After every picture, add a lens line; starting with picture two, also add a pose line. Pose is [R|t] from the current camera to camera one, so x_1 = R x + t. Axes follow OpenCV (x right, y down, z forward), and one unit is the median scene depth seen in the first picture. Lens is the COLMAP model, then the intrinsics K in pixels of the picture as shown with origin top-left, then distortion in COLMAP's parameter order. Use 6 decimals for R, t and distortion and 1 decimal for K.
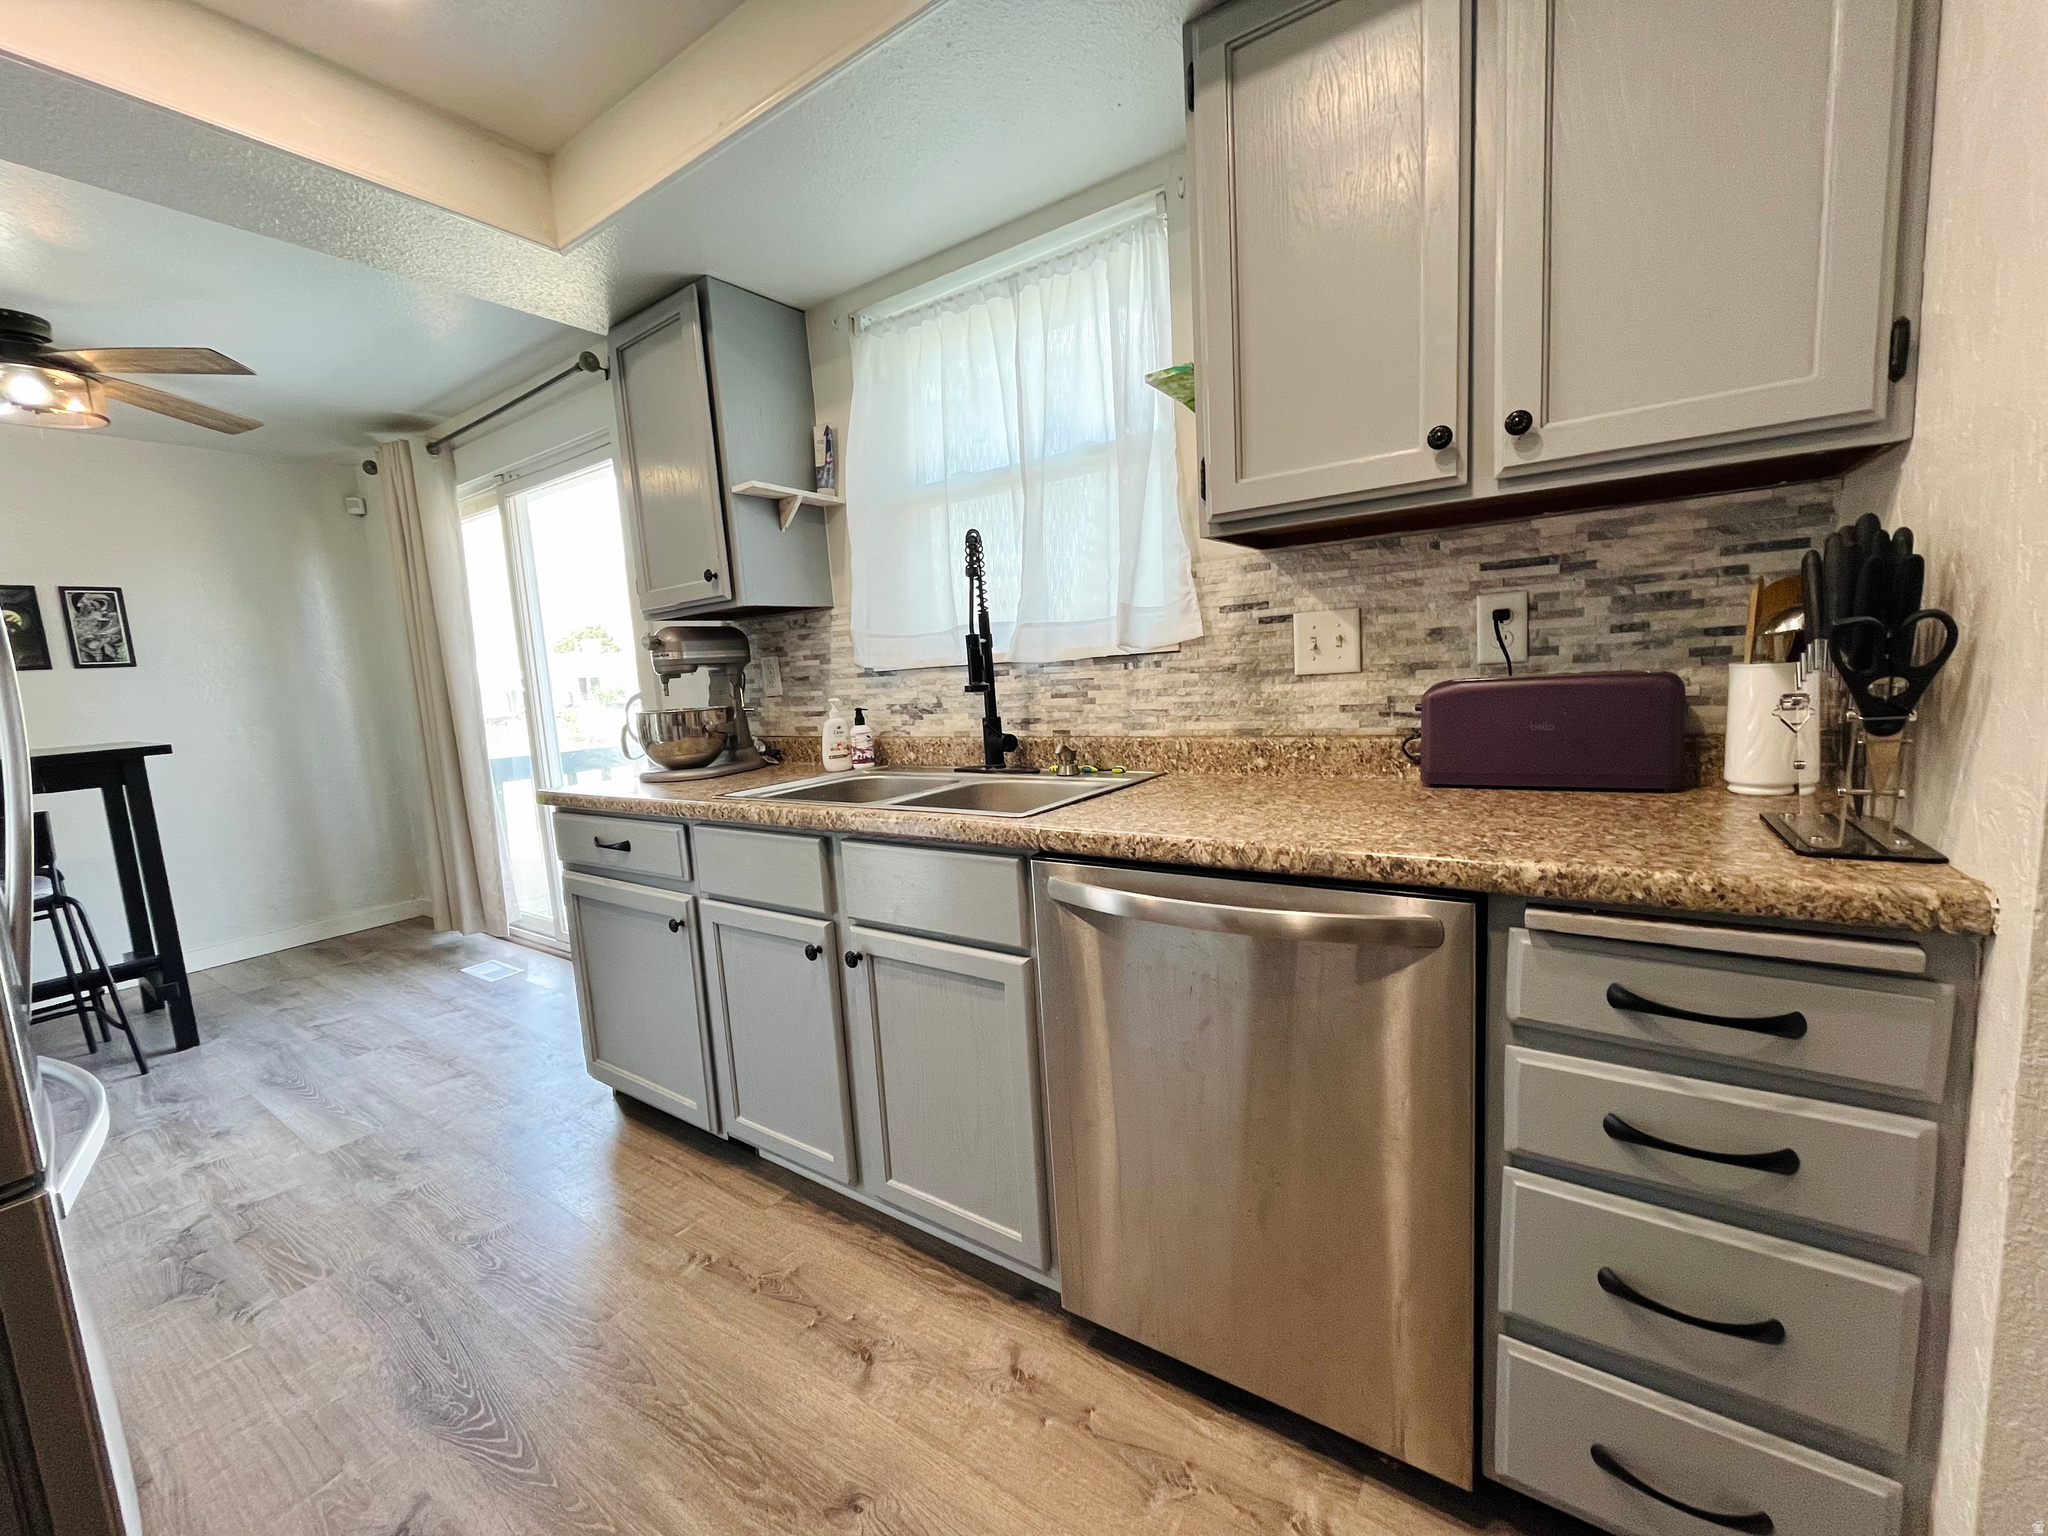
lens RADIAL K [[828.4, 0, 1017.5], [0, 828.4, 763.9], [0, 0, 1]] dist [-0.002077, -0.000106]
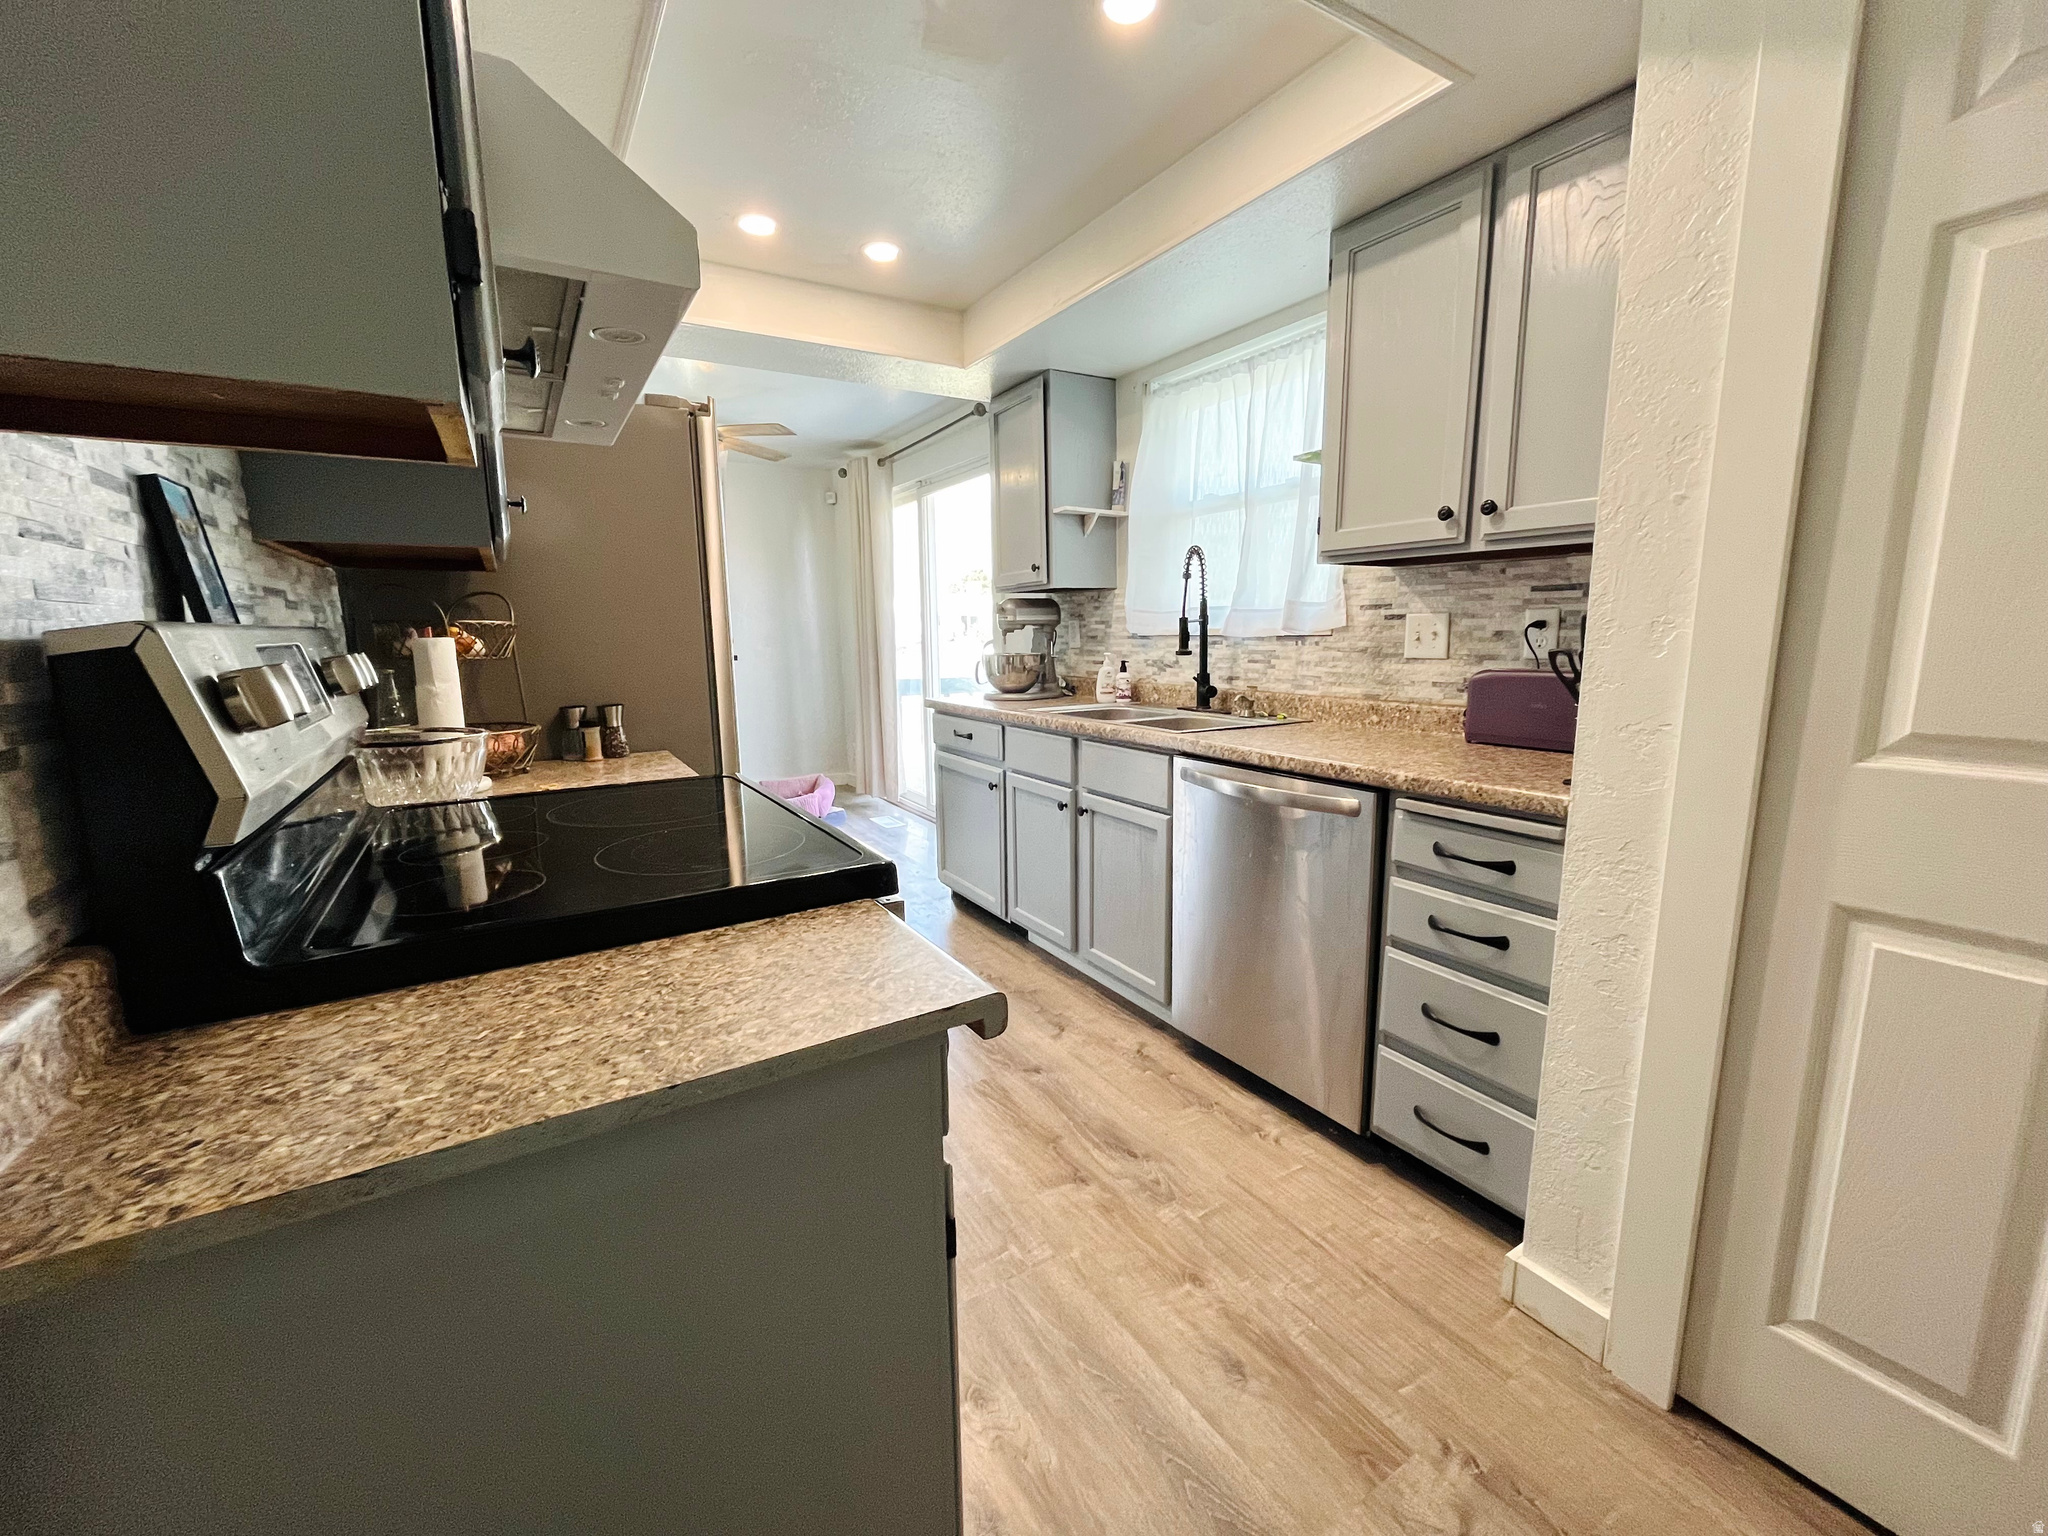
lens RADIAL K [[828.4, 0, 1017.5], [0, 828.4, 763.9], [0, 0, 1]] dist [-0.002077, -0.000106]
pose [[0.912297, 0.114804, -0.393108, 0.264734], [-0.091123, 0.992745, 0.078450, 0.017273], [0.399262, -0.035749, 0.916139, -0.467750]]
